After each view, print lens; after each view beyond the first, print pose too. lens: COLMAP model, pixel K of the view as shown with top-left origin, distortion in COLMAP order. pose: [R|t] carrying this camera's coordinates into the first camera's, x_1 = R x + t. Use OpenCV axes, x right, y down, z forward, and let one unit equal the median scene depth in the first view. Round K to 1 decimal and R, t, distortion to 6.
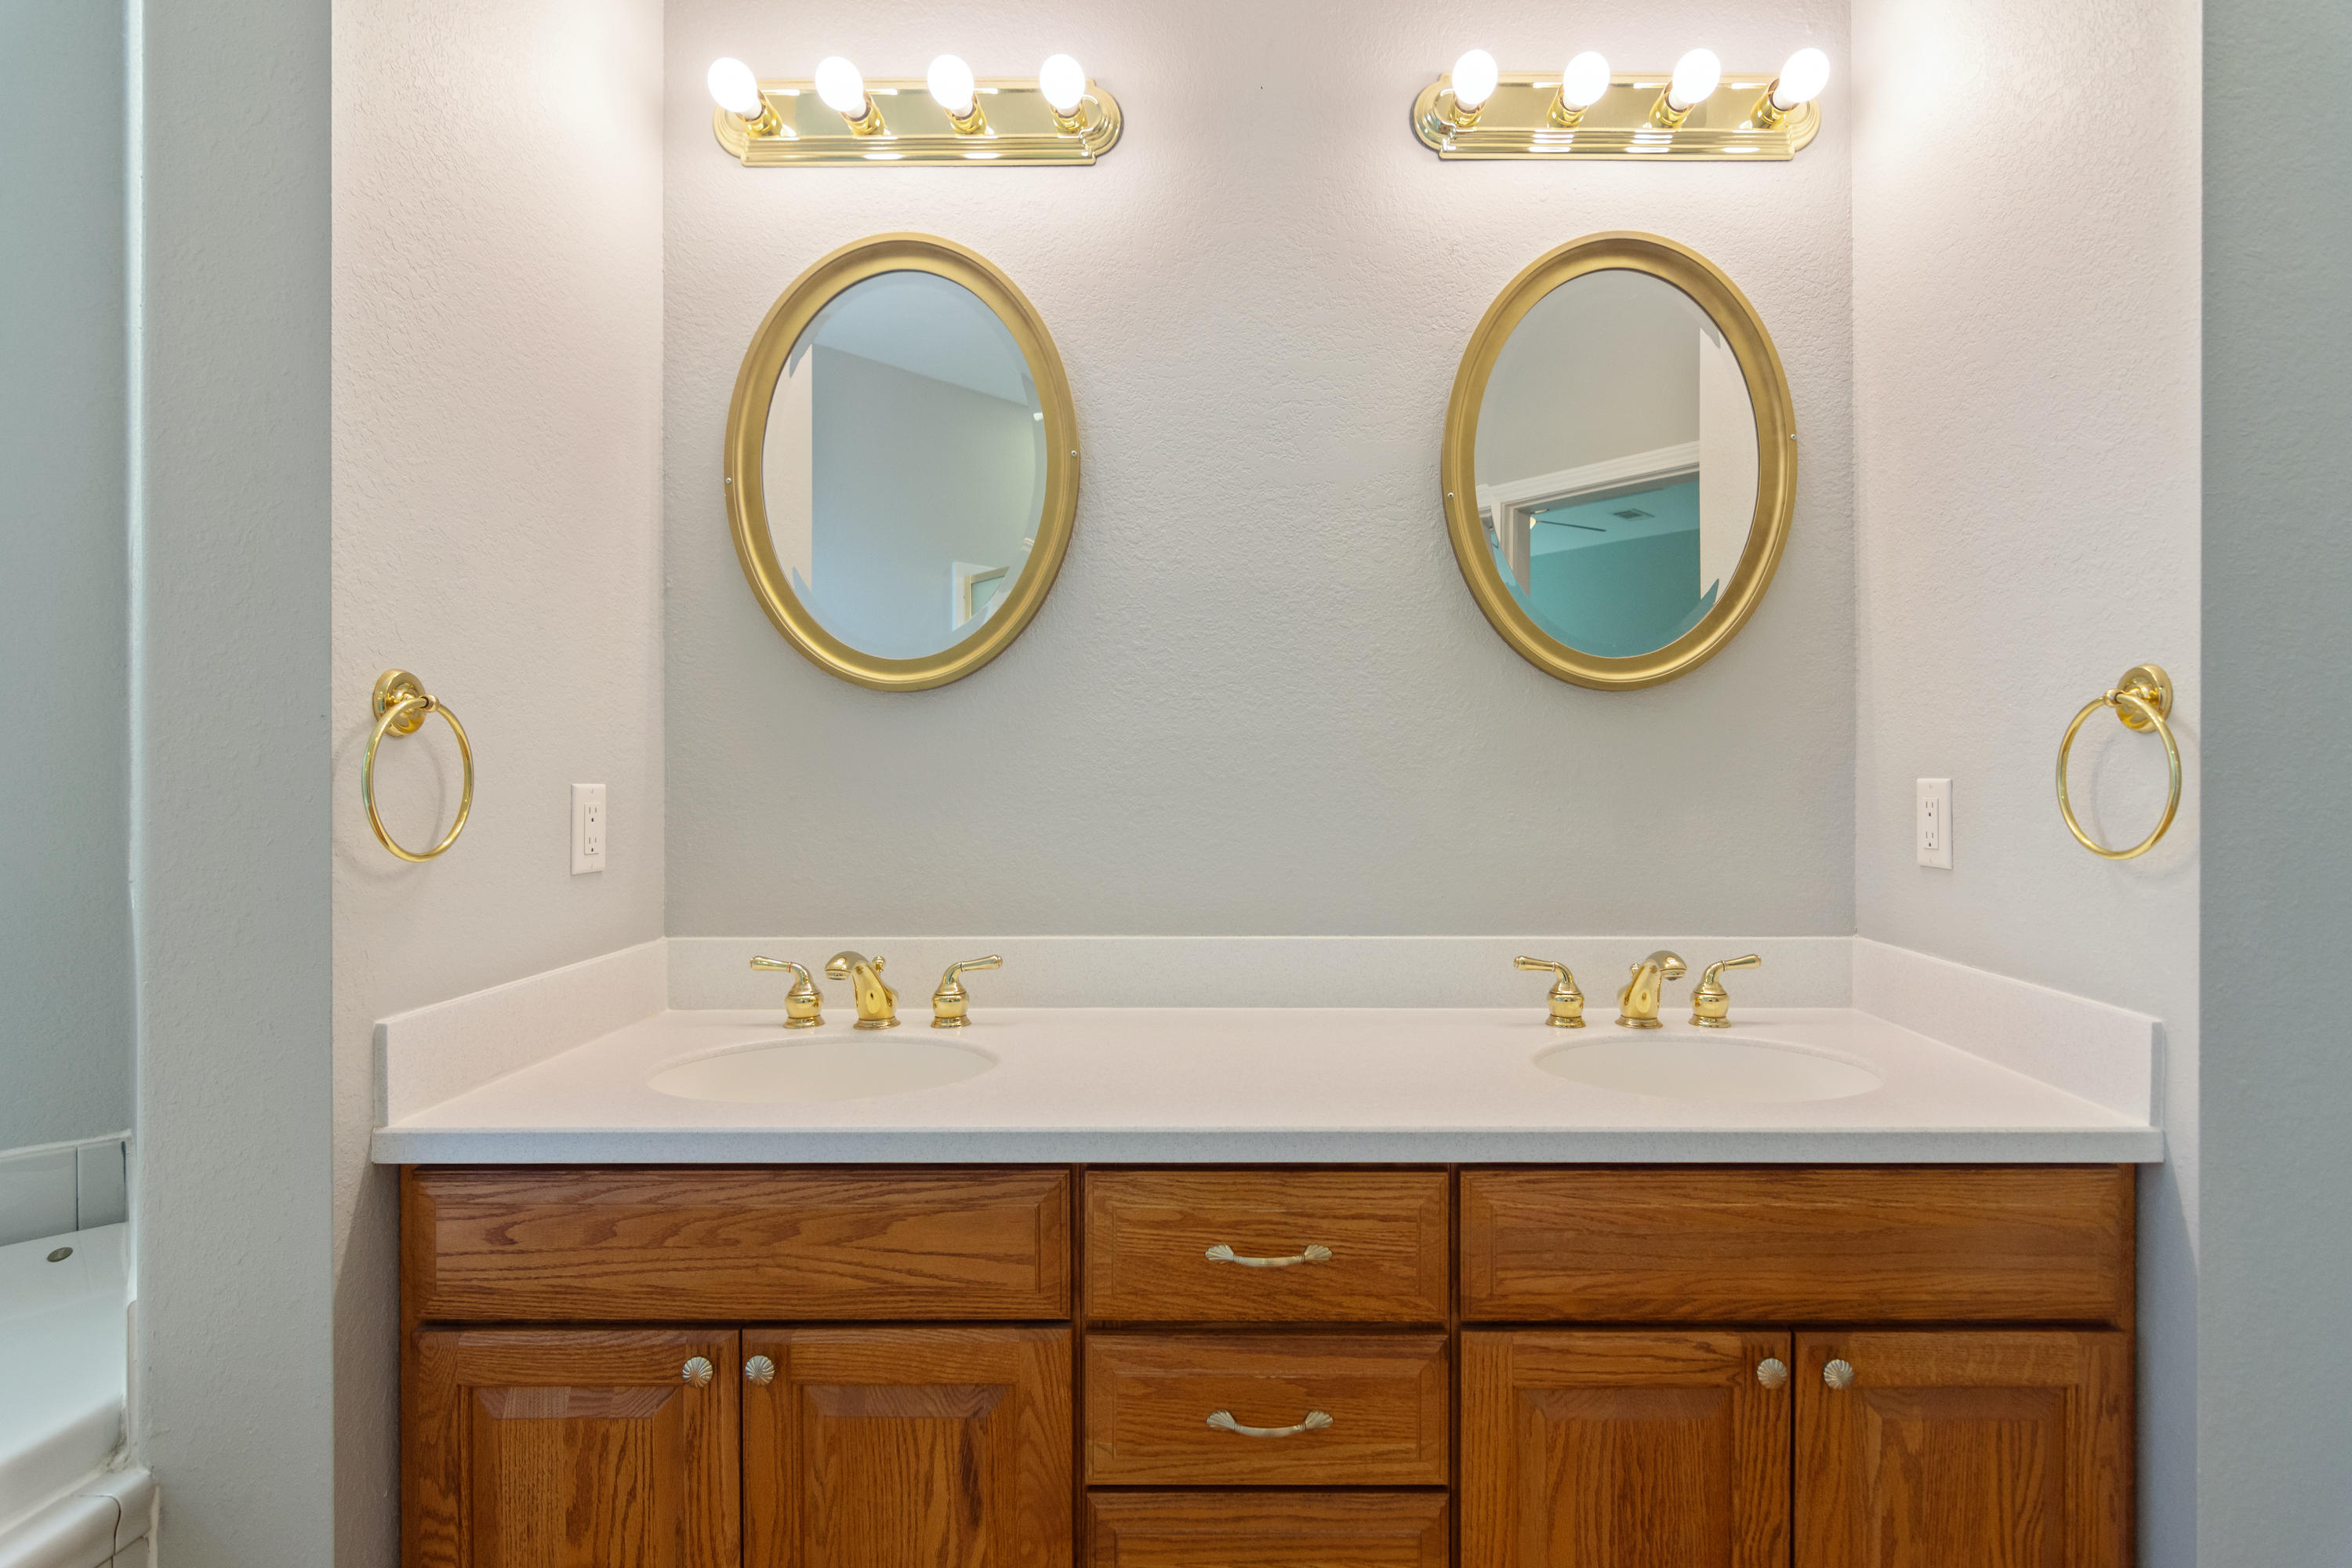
lens RADIAL K [[1164.1, 0, 1176.0], [0, 1164.1, 784.0], [0, 0, 1]] dist [-0.002748, 0.000565]
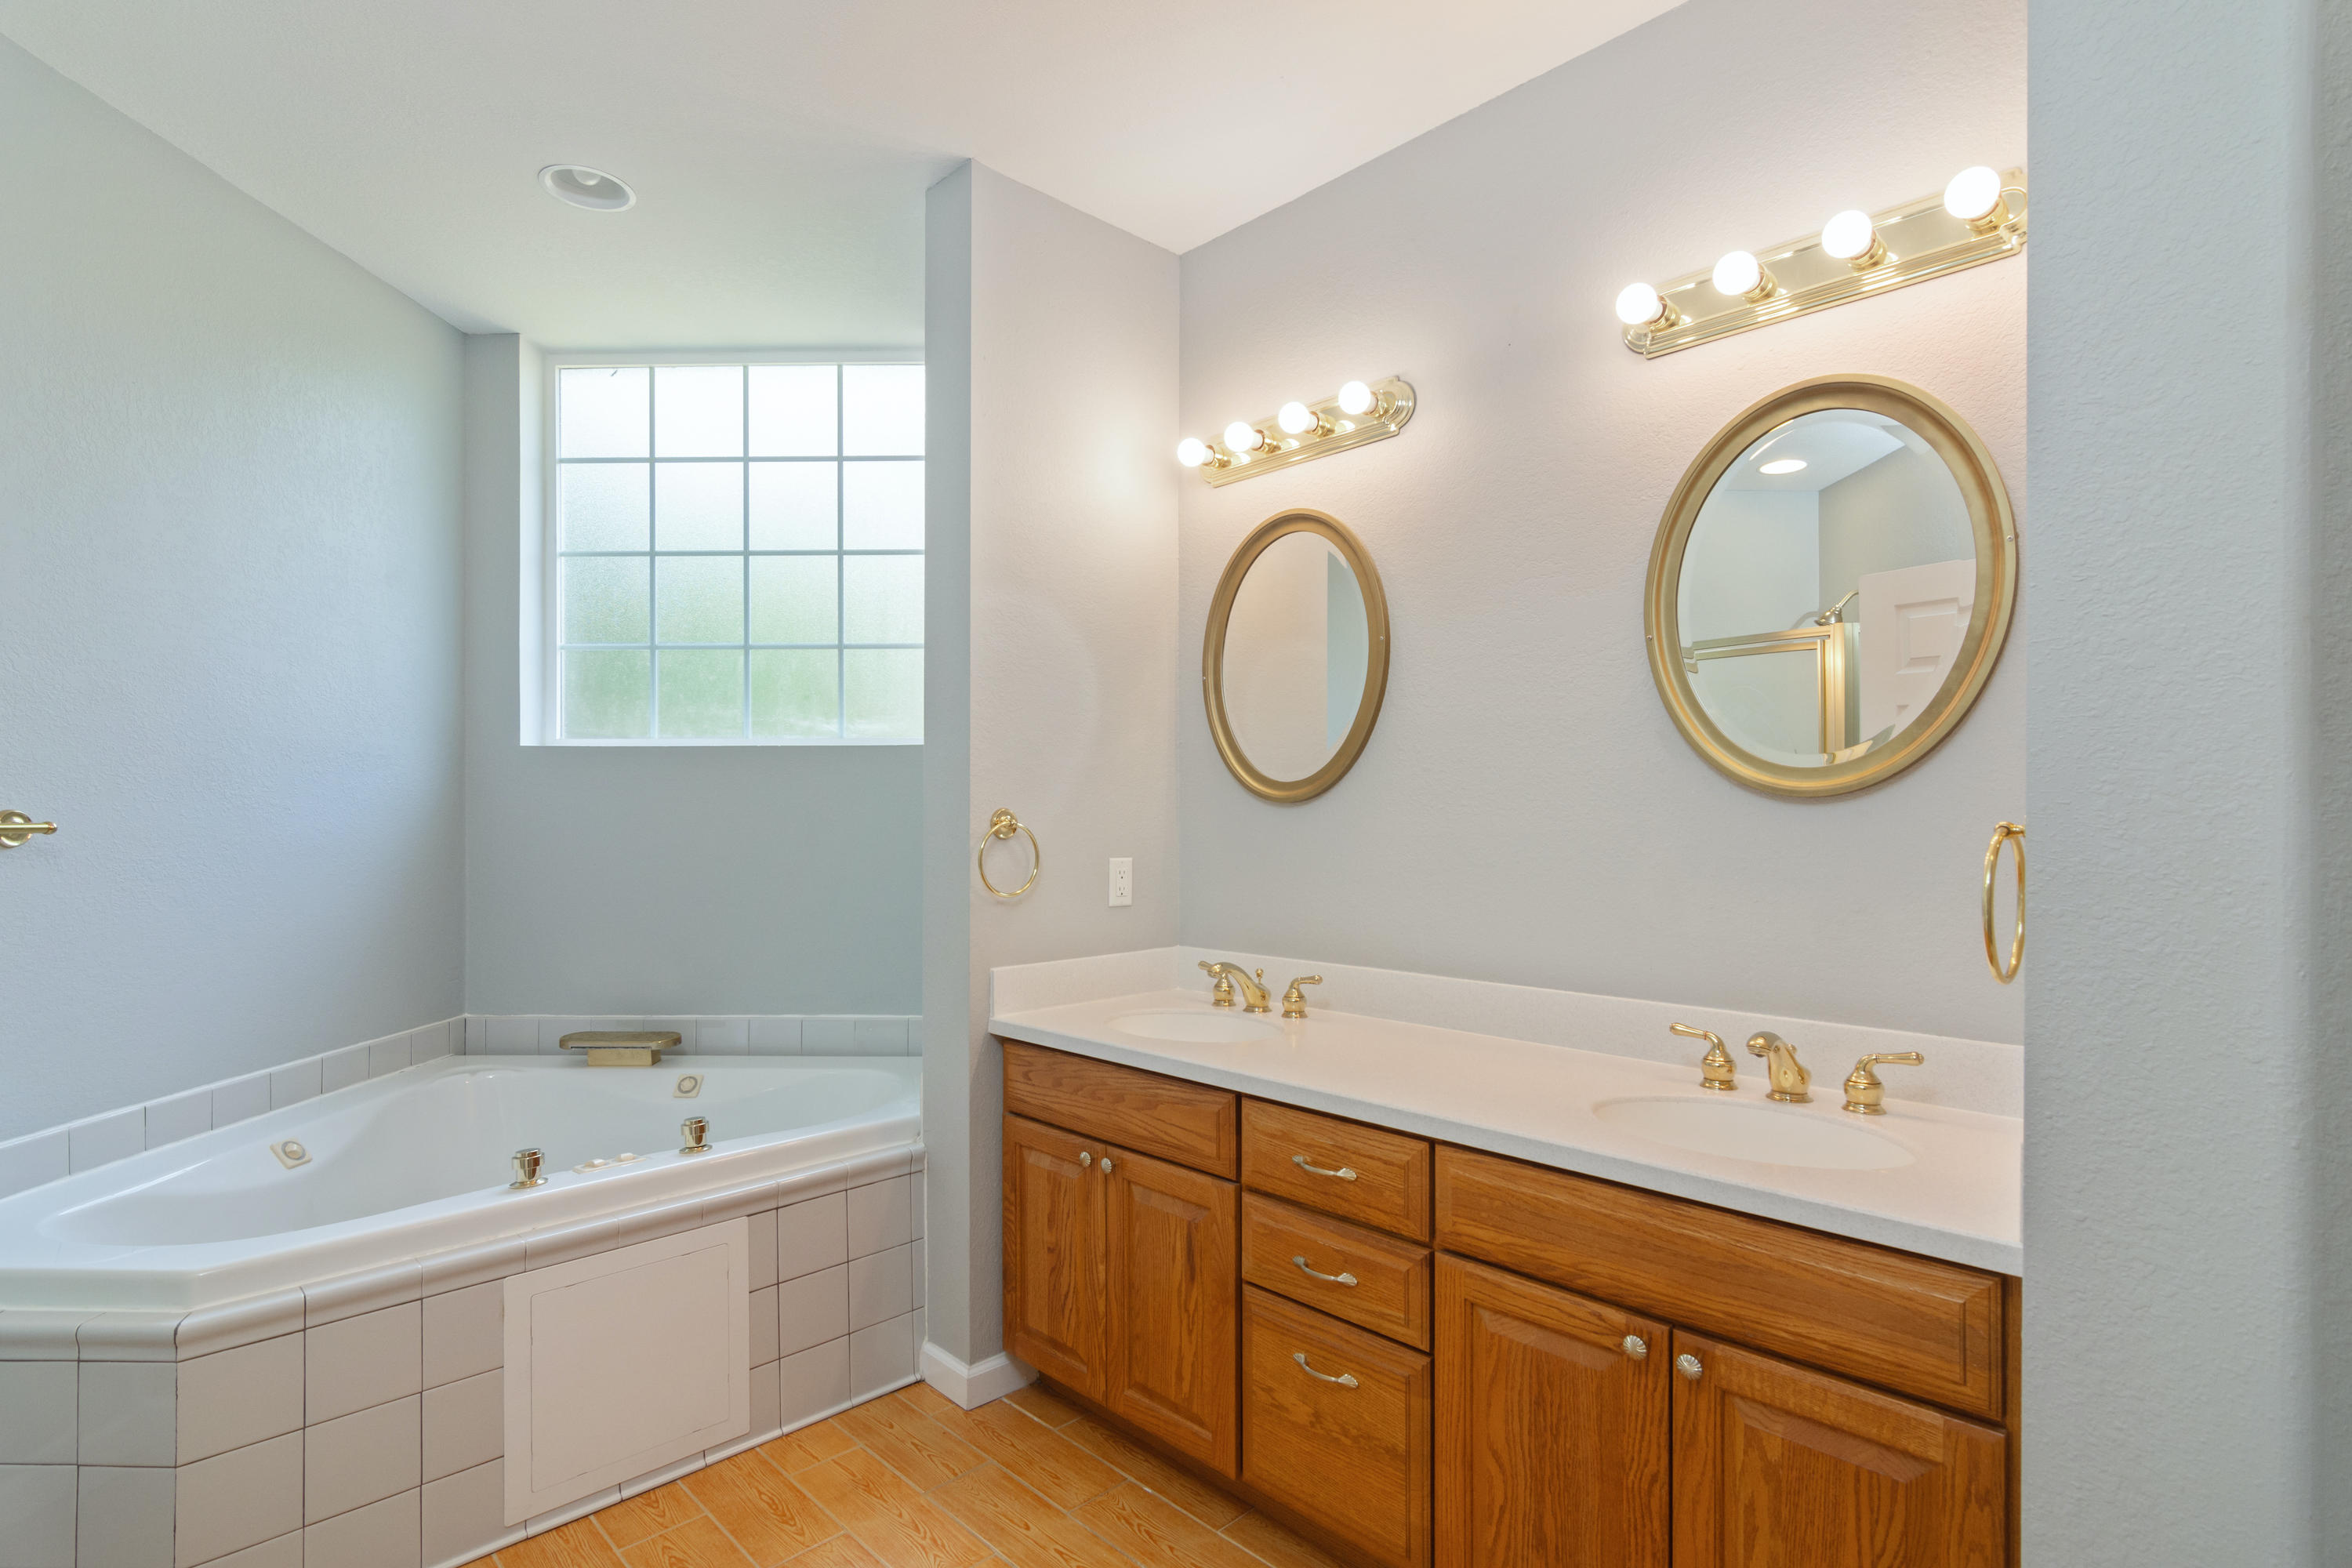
lens RADIAL K [[1138.6, 0, 1169.5], [0, 1138.6, 814.4], [0, 0, 1]] dist [-0.000710, -0.000012]
pose [[0.702703, 0.003891, -0.711472, 1.046742], [-0.004892, 0.999988, 0.000638, -0.088780], [0.711466, 0.003032, 0.702714, -0.269523]]
